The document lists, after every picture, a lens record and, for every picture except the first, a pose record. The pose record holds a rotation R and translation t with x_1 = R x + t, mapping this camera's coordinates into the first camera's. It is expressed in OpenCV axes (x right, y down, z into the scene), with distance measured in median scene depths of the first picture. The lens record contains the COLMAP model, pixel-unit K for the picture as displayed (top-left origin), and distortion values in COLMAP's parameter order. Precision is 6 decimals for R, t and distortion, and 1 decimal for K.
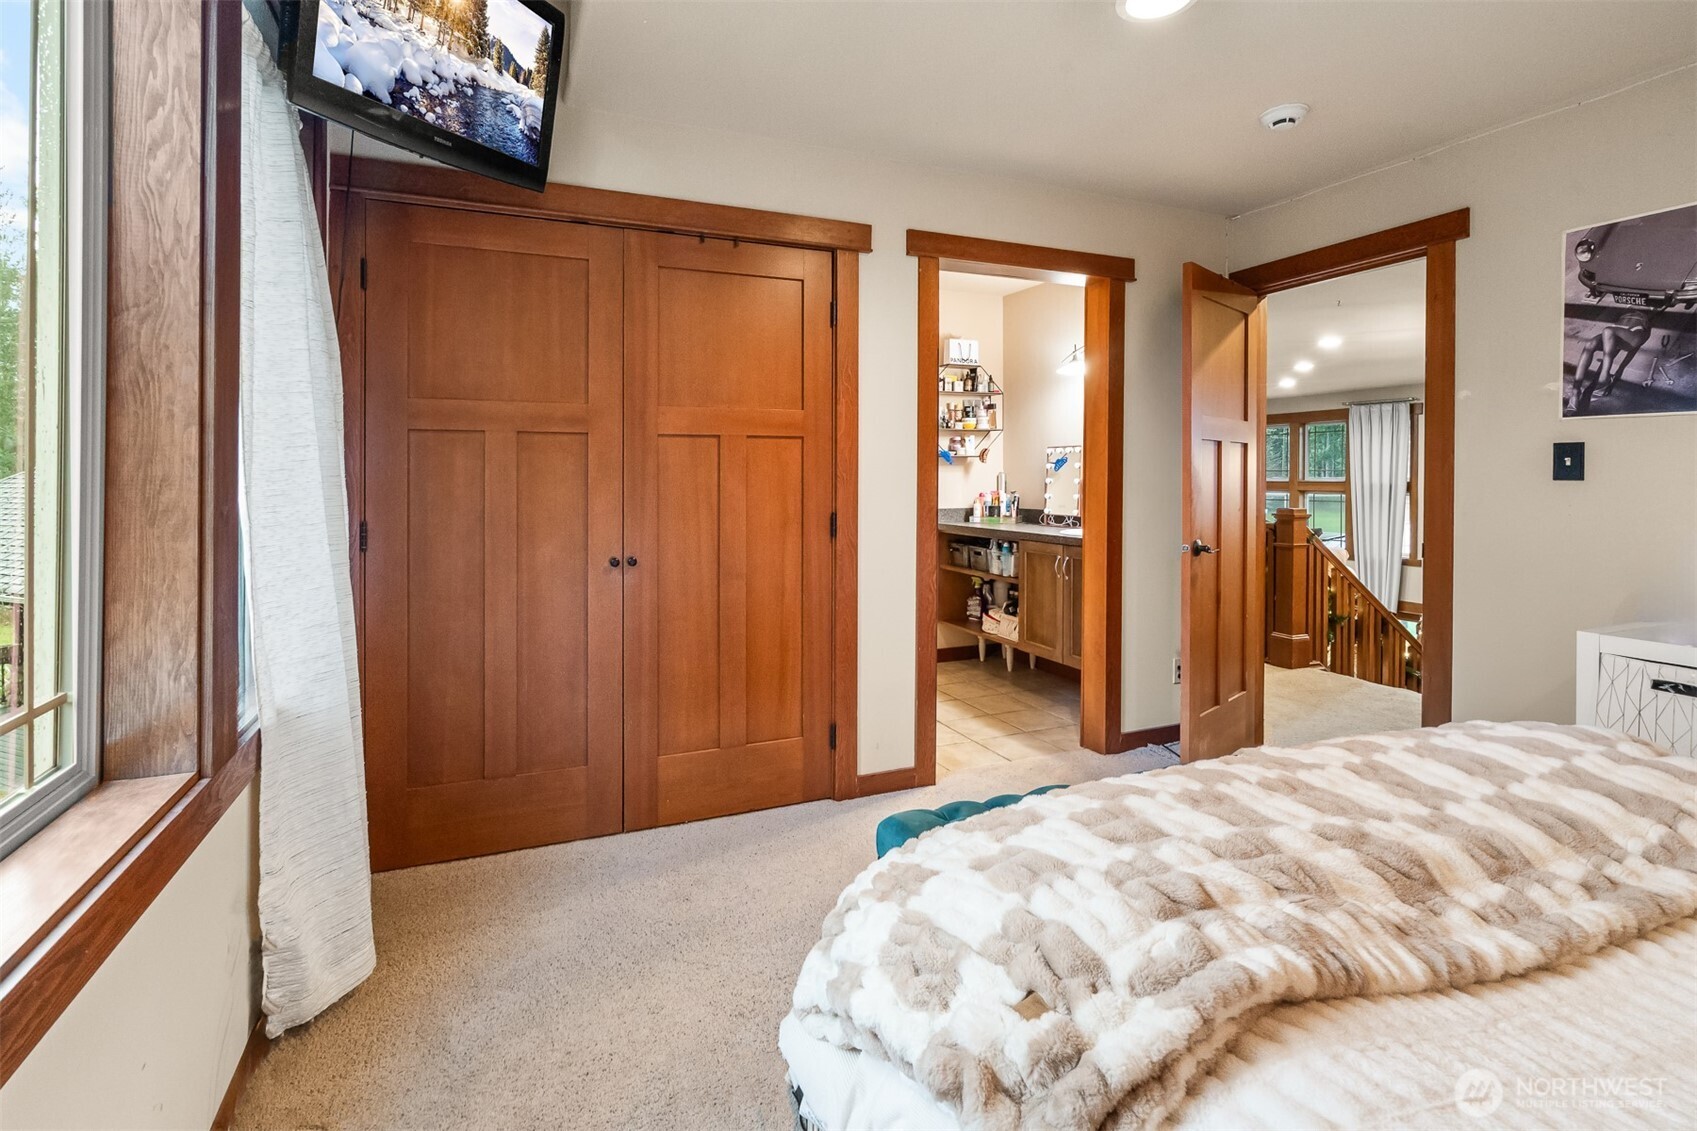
lens RADIAL K [[802.4, 0, 821.6], [0, 802.4, 490.0], [0, 0, 1]] dist [-0.005264, 0.000571]
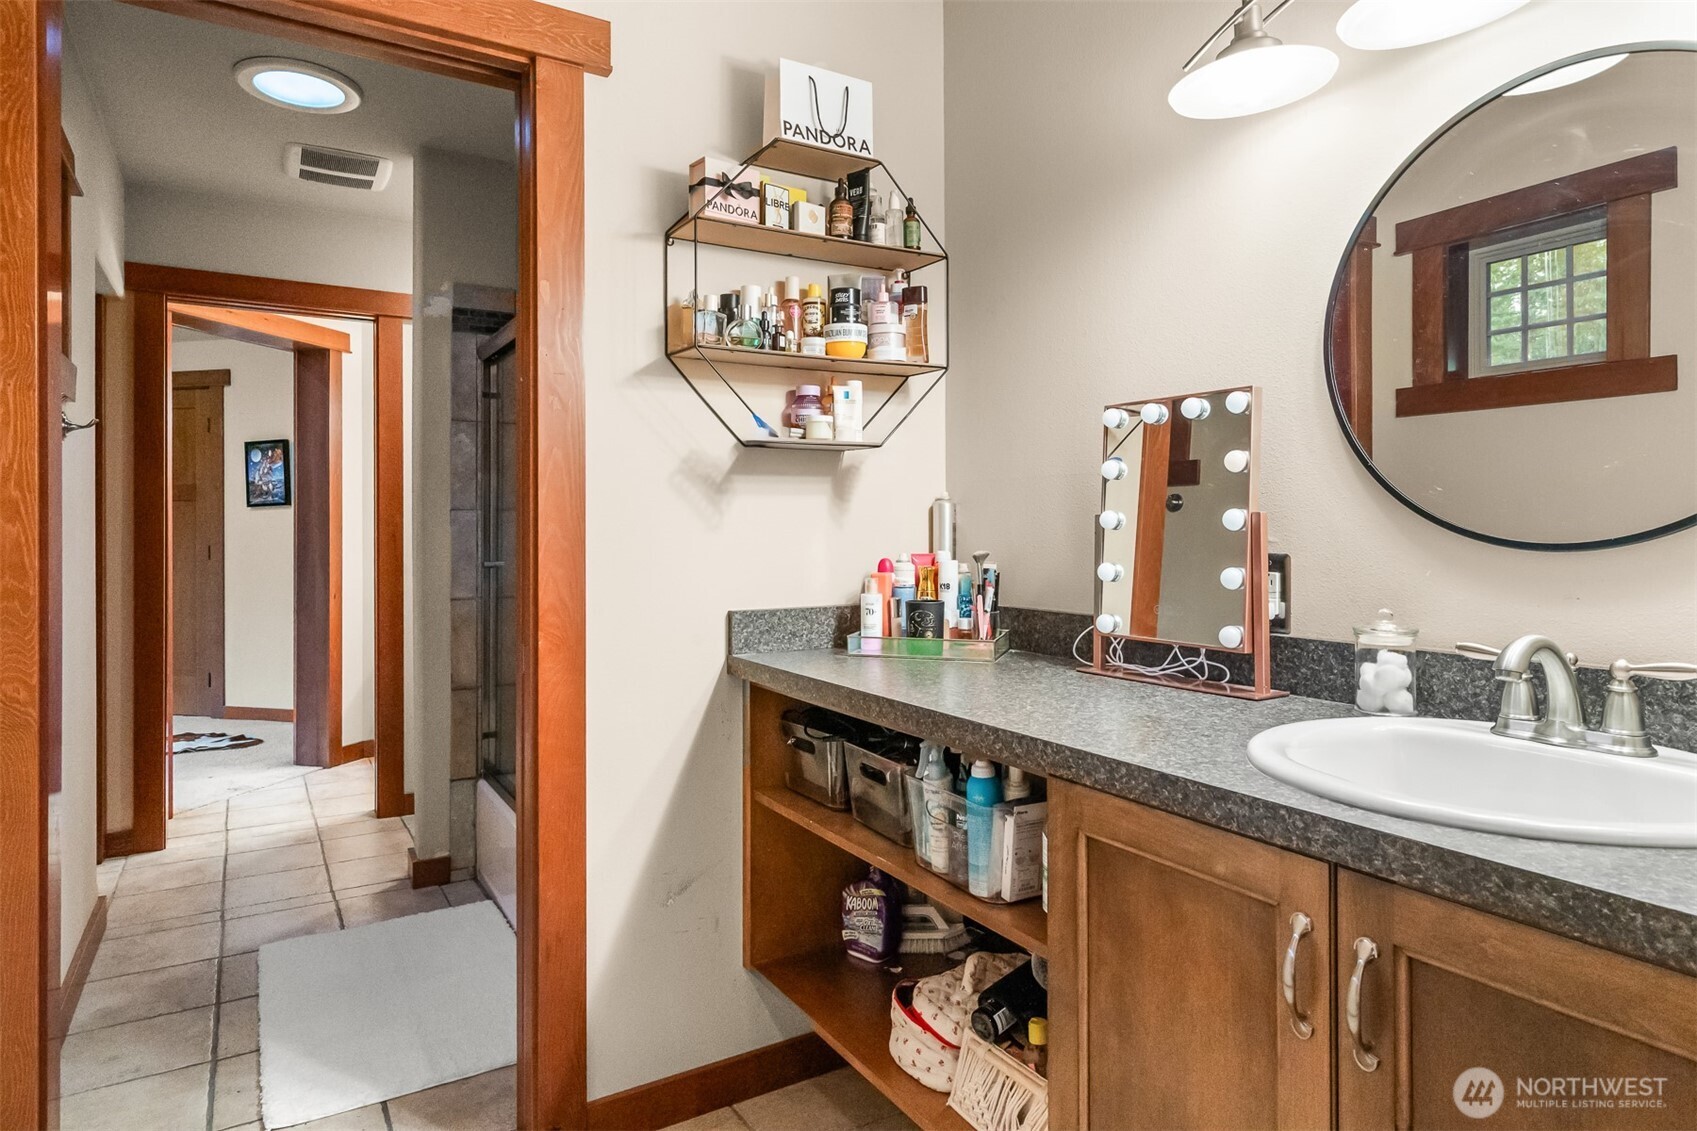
lens RADIAL K [[984.3, 0, 848.3], [0, 984.3, 552.3], [0, 0, 1]] dist [-0.000353, -0.000025]
pose [[0.987147, -0.007920, 0.159617, 0.122208], [0.005820, 0.999890, 0.013614, -0.004793], [-0.159707, -0.012510, 0.987085, 0.613964]]
